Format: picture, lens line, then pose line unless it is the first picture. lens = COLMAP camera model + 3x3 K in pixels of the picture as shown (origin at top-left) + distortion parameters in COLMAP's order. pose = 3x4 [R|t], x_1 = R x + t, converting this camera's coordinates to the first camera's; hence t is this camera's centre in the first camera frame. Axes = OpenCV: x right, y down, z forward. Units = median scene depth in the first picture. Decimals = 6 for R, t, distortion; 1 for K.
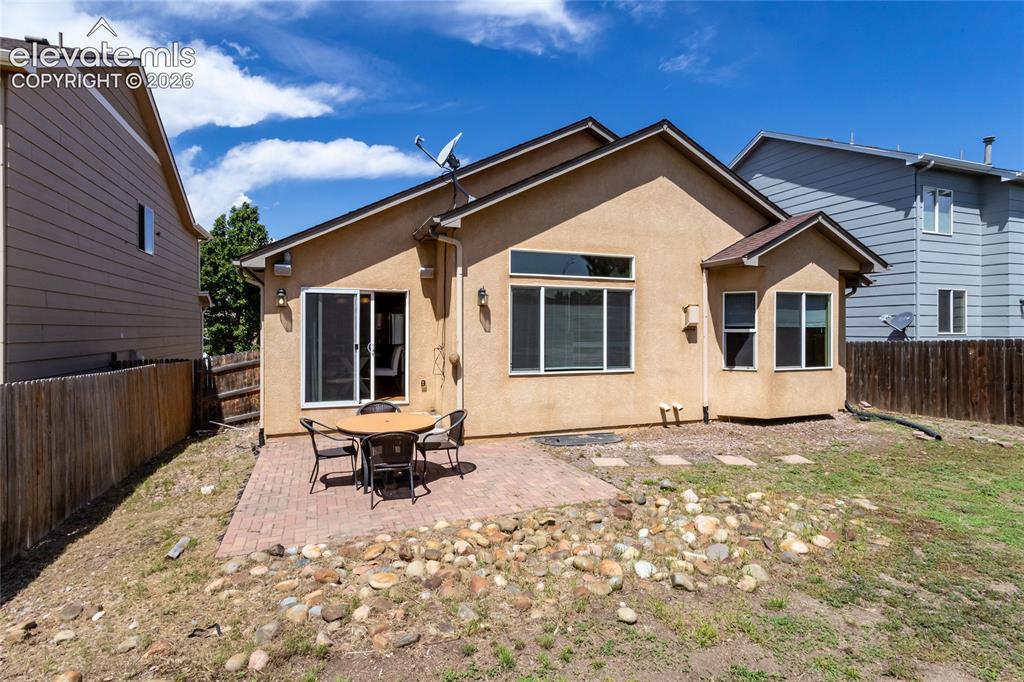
lens RADIAL K [[505.5, 0, 505.3], [0, 505.5, 330.6], [0, 0, 1]] dist [-0.000275, 0.000504]
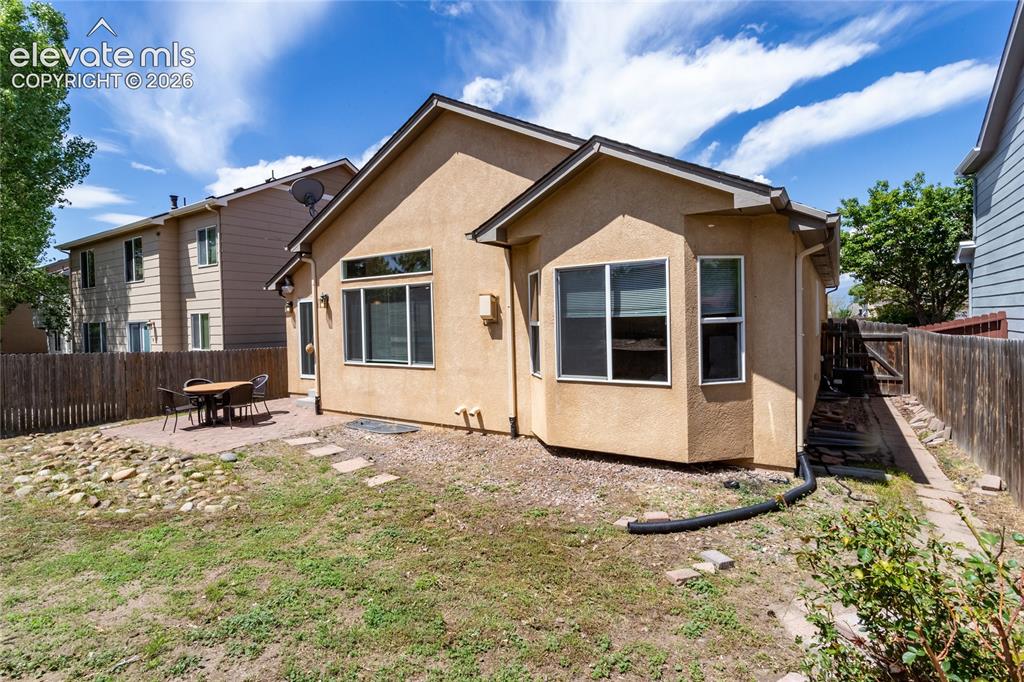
lens RADIAL K [[505.5, 0, 505.3], [0, 505.5, 330.6], [0, 0, 1]] dist [-0.000275, 0.000504]
pose [[0.589091, 0.002138, -0.808064, 1.181288], [0.021056, 0.999616, 0.017995, -0.005073], [0.807792, -0.027615, 0.588820, 0.581024]]
